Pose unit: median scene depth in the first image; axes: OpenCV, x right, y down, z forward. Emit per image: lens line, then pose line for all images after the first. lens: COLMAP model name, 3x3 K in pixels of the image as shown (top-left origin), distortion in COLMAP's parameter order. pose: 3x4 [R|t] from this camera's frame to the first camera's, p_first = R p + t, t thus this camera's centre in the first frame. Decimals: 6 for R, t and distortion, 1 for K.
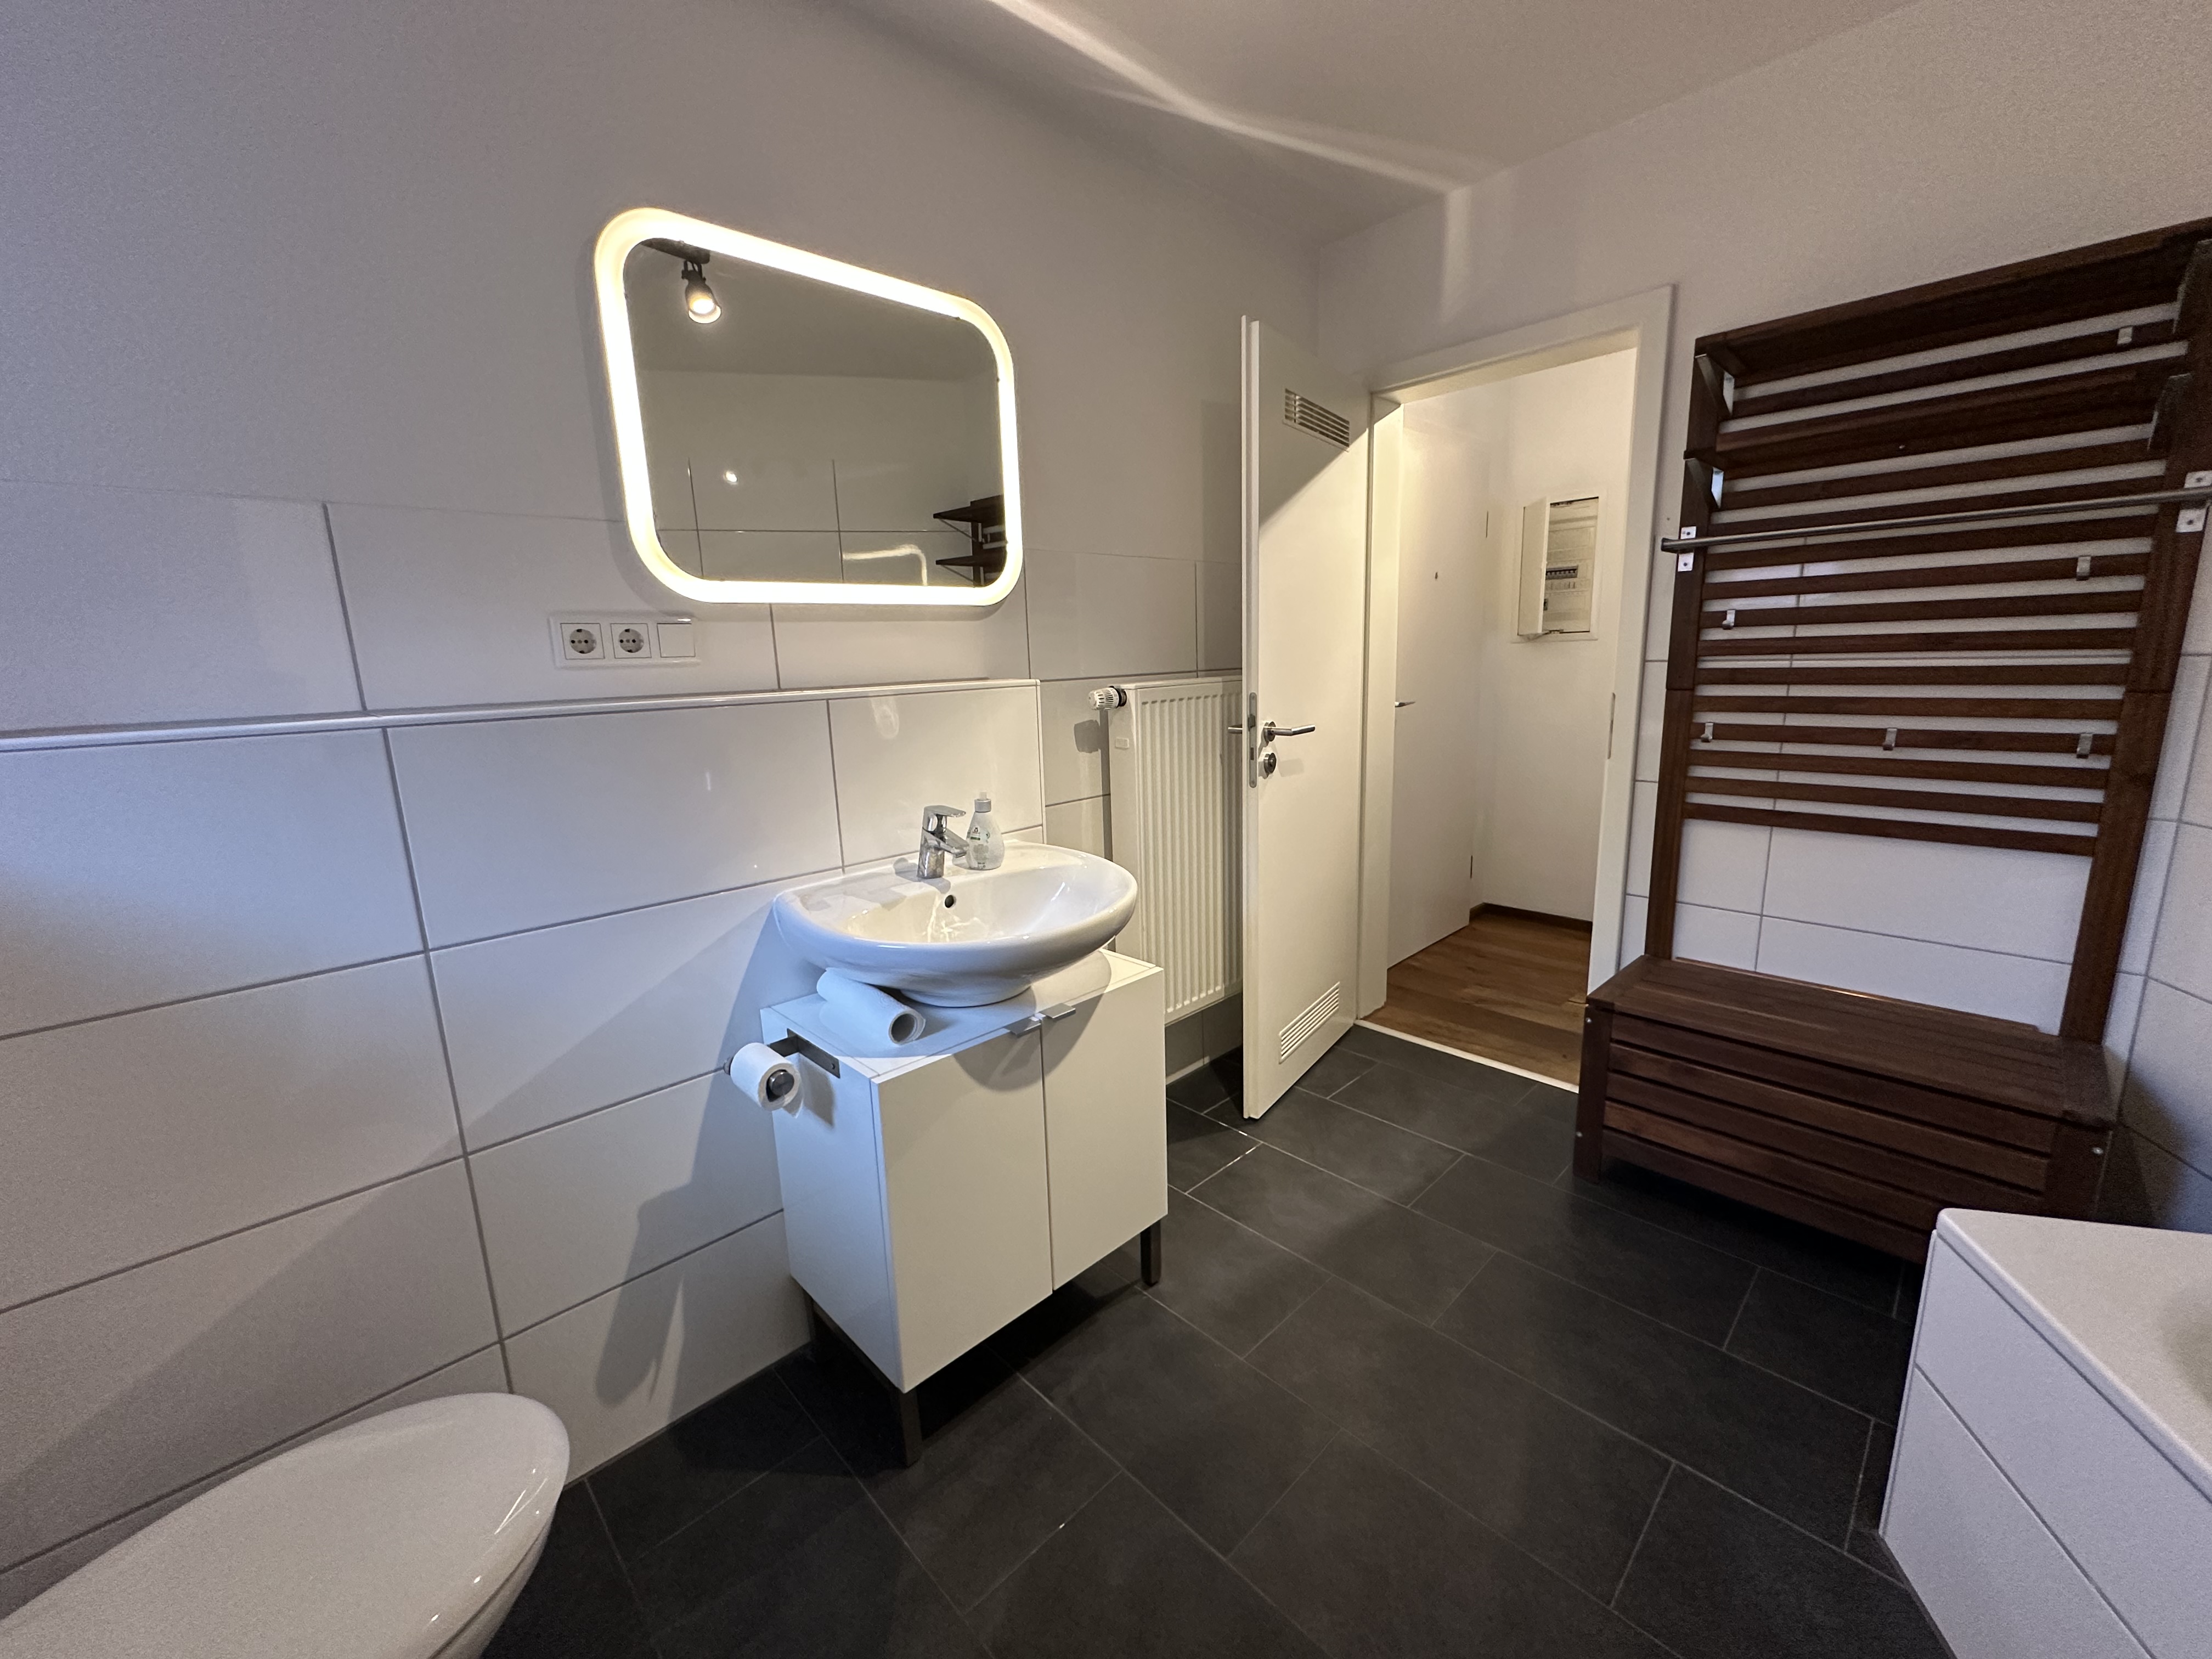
lens RADIAL K [[886.5, 0, 1107.3], [0, 886.5, 826.2], [0, 0, 1]] dist [-0.001244, -0.000397]
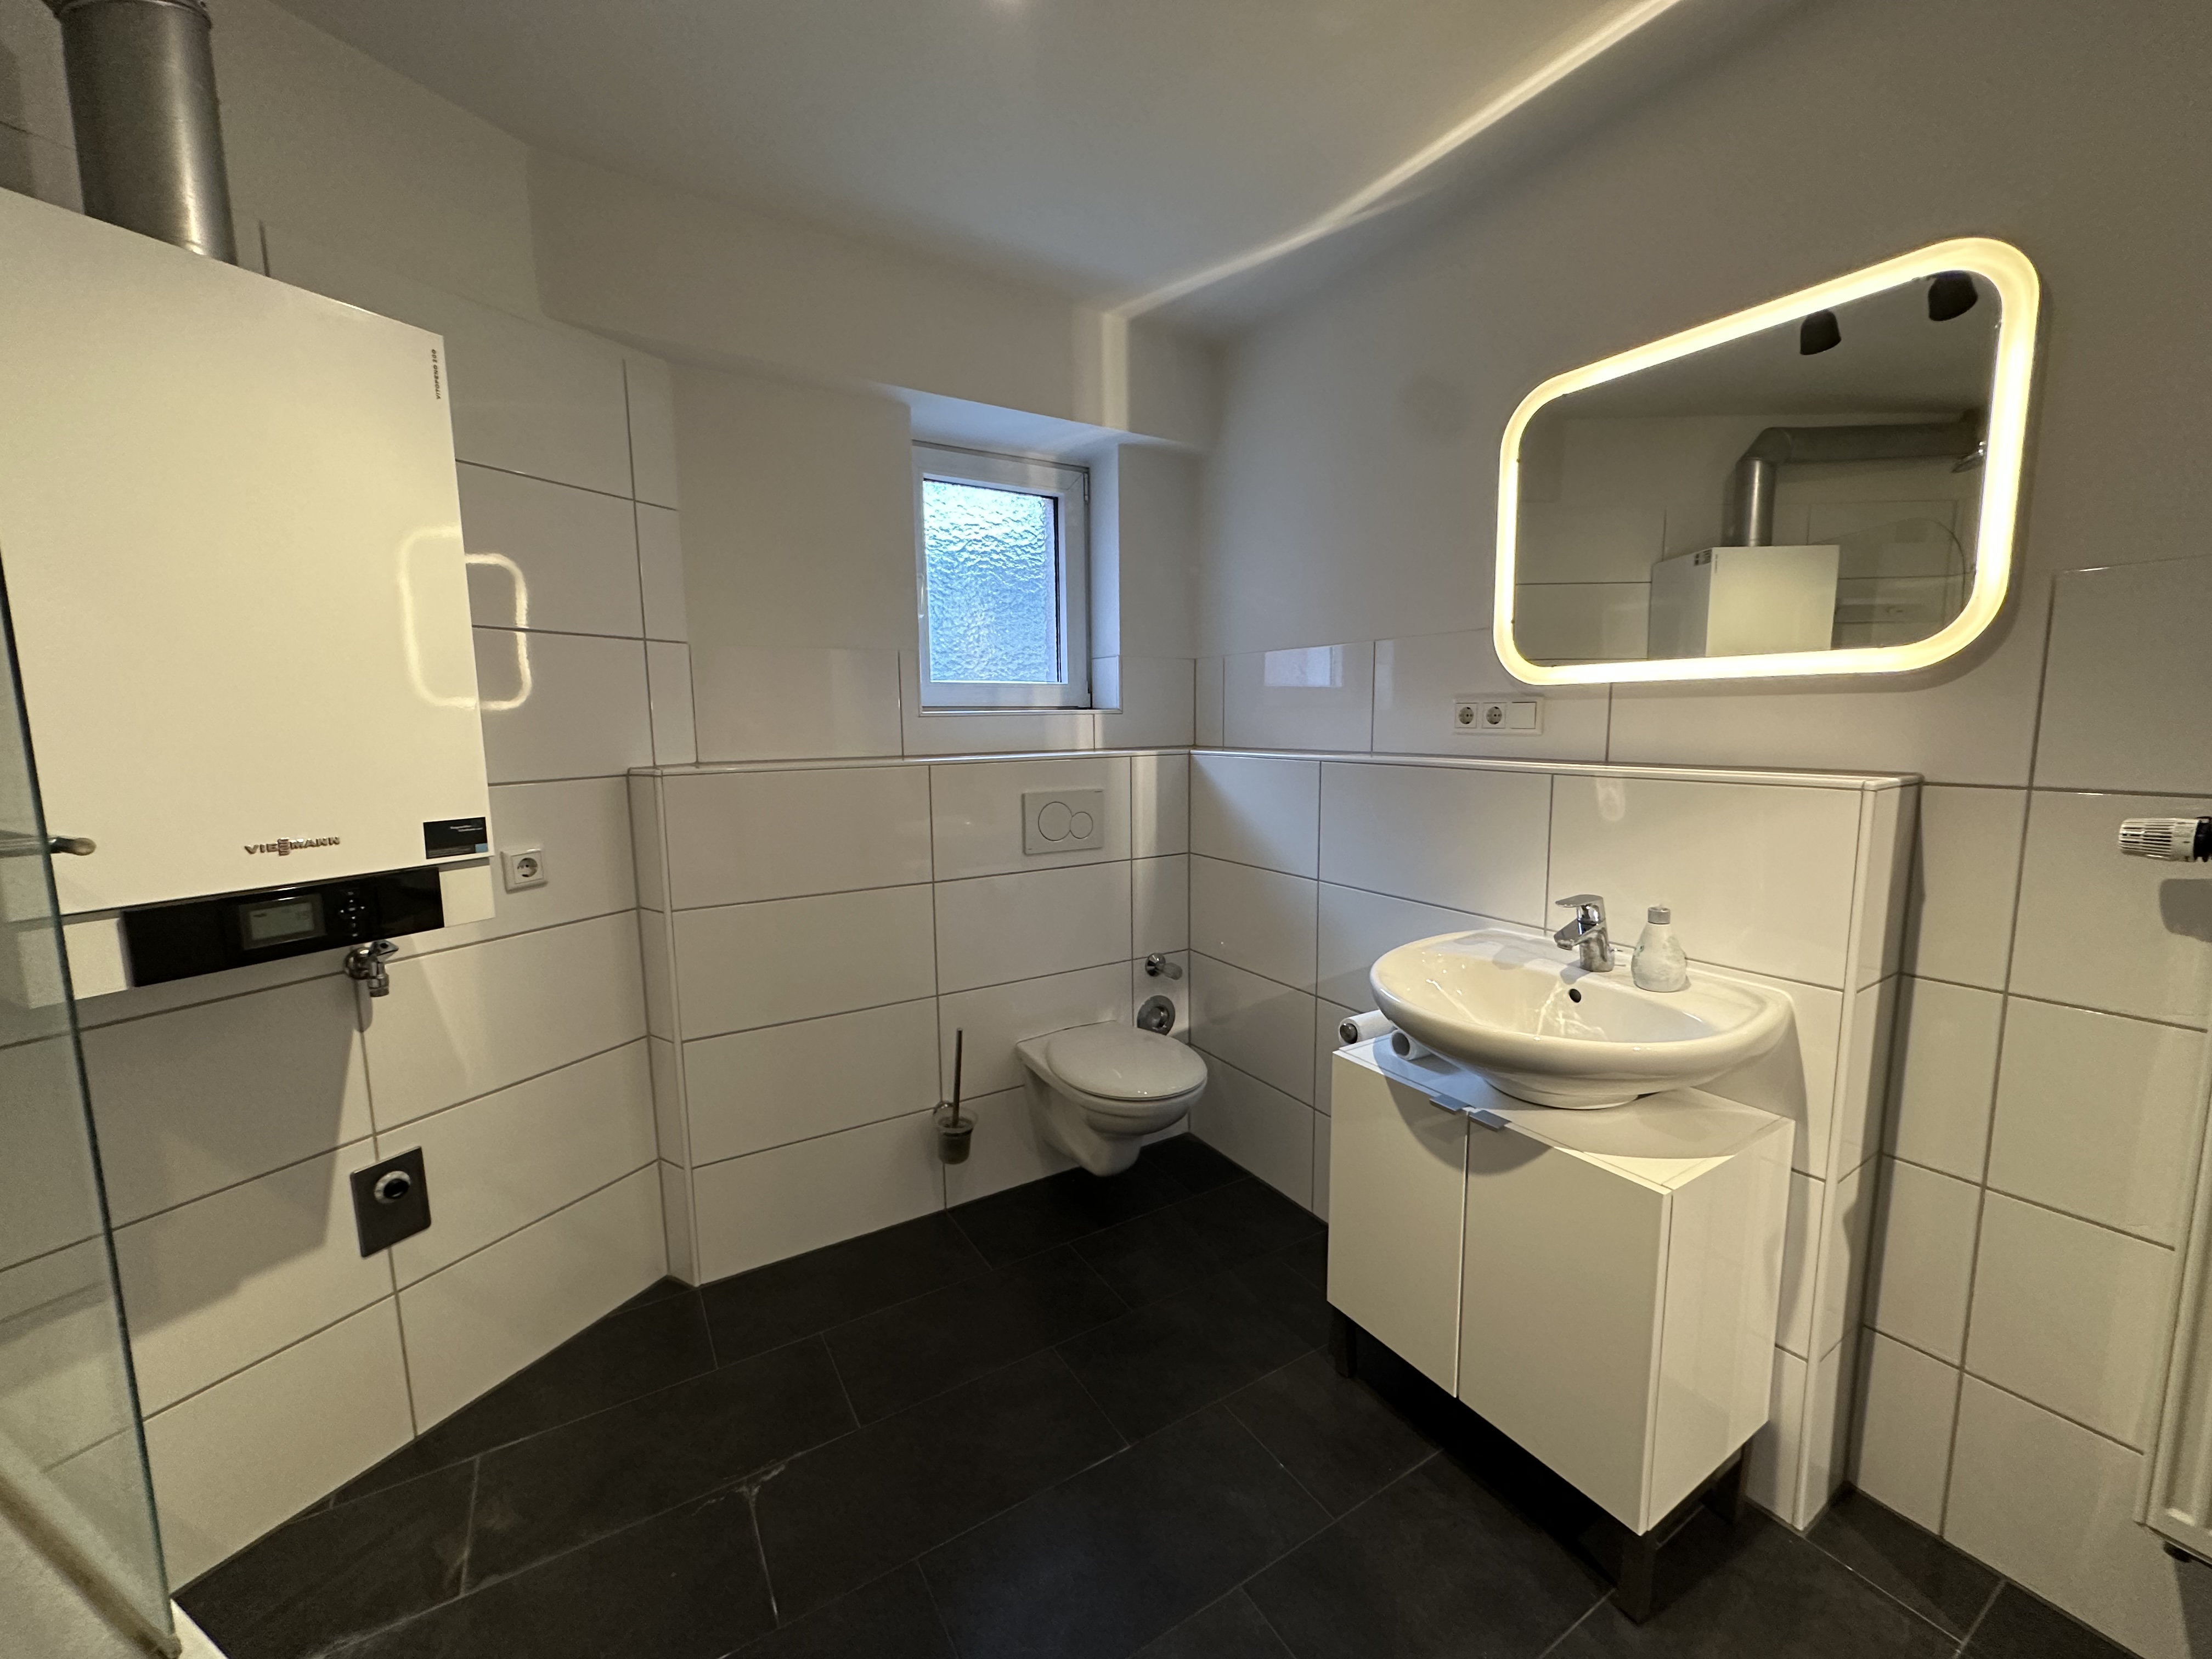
lens RADIAL K [[886.5, 0, 1109.2], [0, 886.5, 834.4], [0, 0, 1]] dist [-0.001244, -0.000397]
pose [[-0.217621, 0.161259, -0.962620, 0.764090], [-0.178815, 0.962977, 0.201744, -0.171906], [0.959514, 0.216034, -0.180728, 0.613271]]
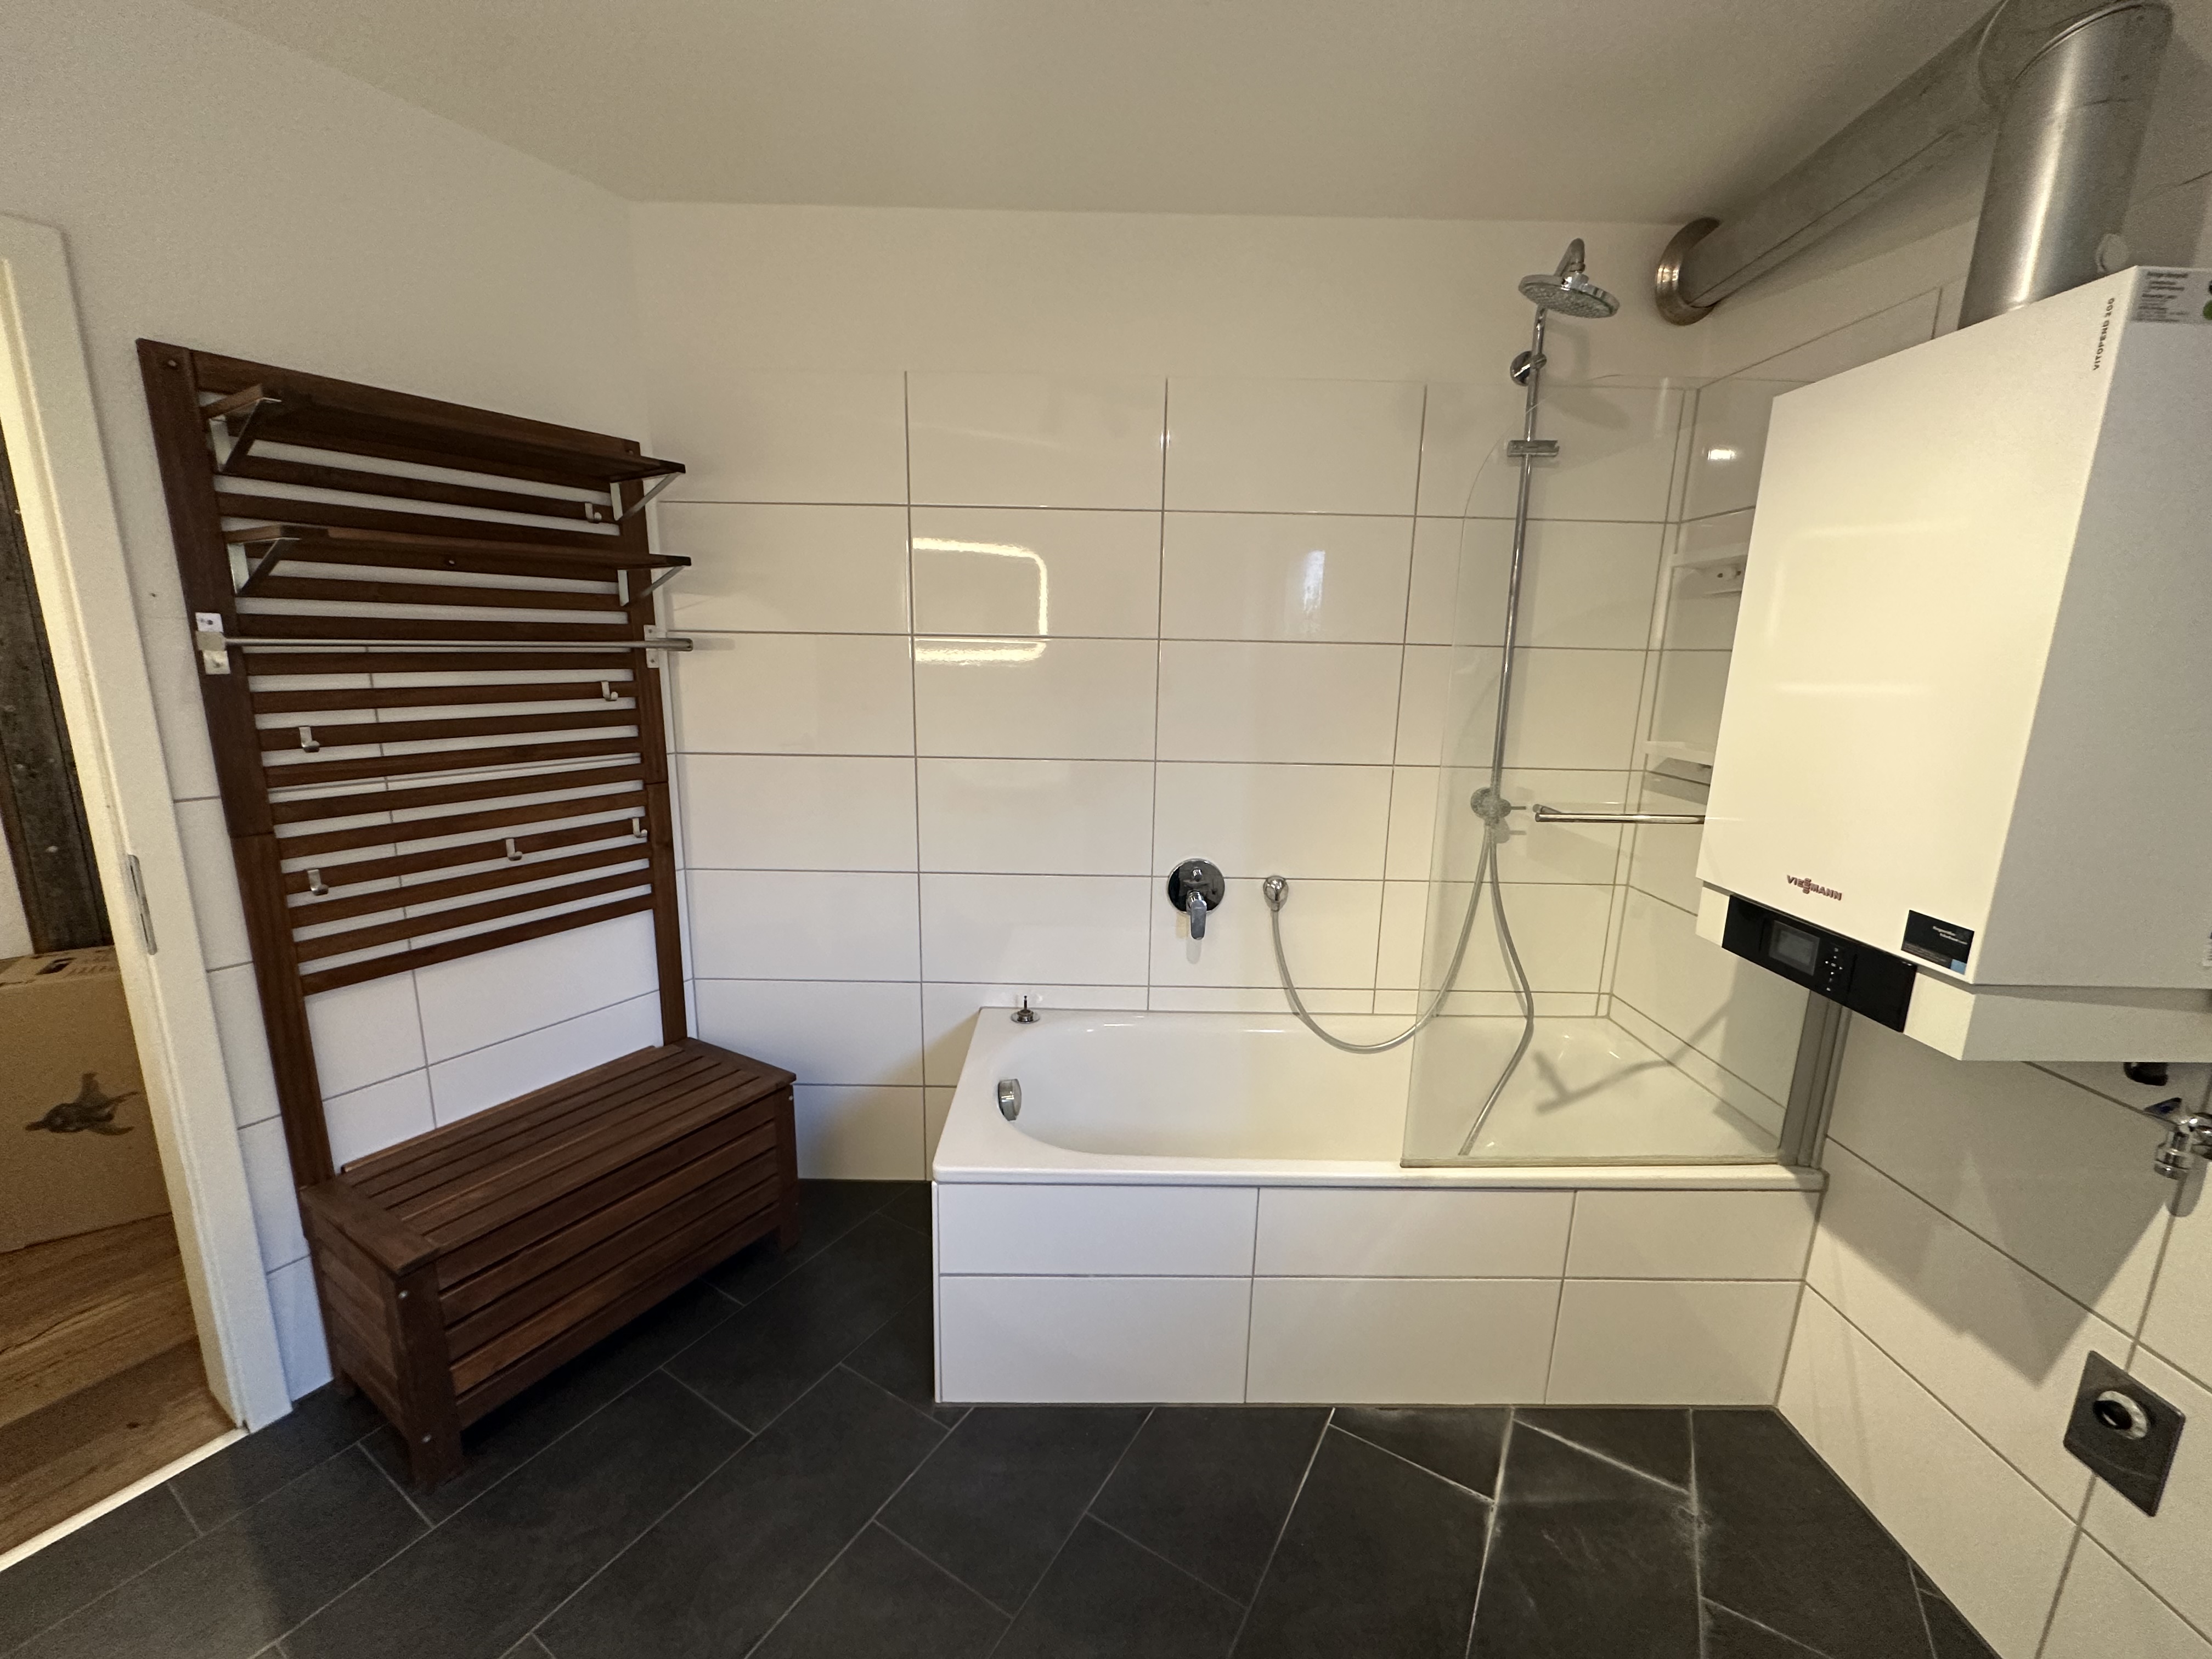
lens RADIAL K [[886.5, 0, 1115.3], [0, 886.5, 825.1], [0, 0, 1]] dist [-0.001244, -0.000397]
pose [[-0.248687, -0.160074, 0.955265, -0.276242], [0.183966, 0.960490, 0.208842, -0.228283], [-0.950953, 0.227672, -0.209413, 0.597184]]
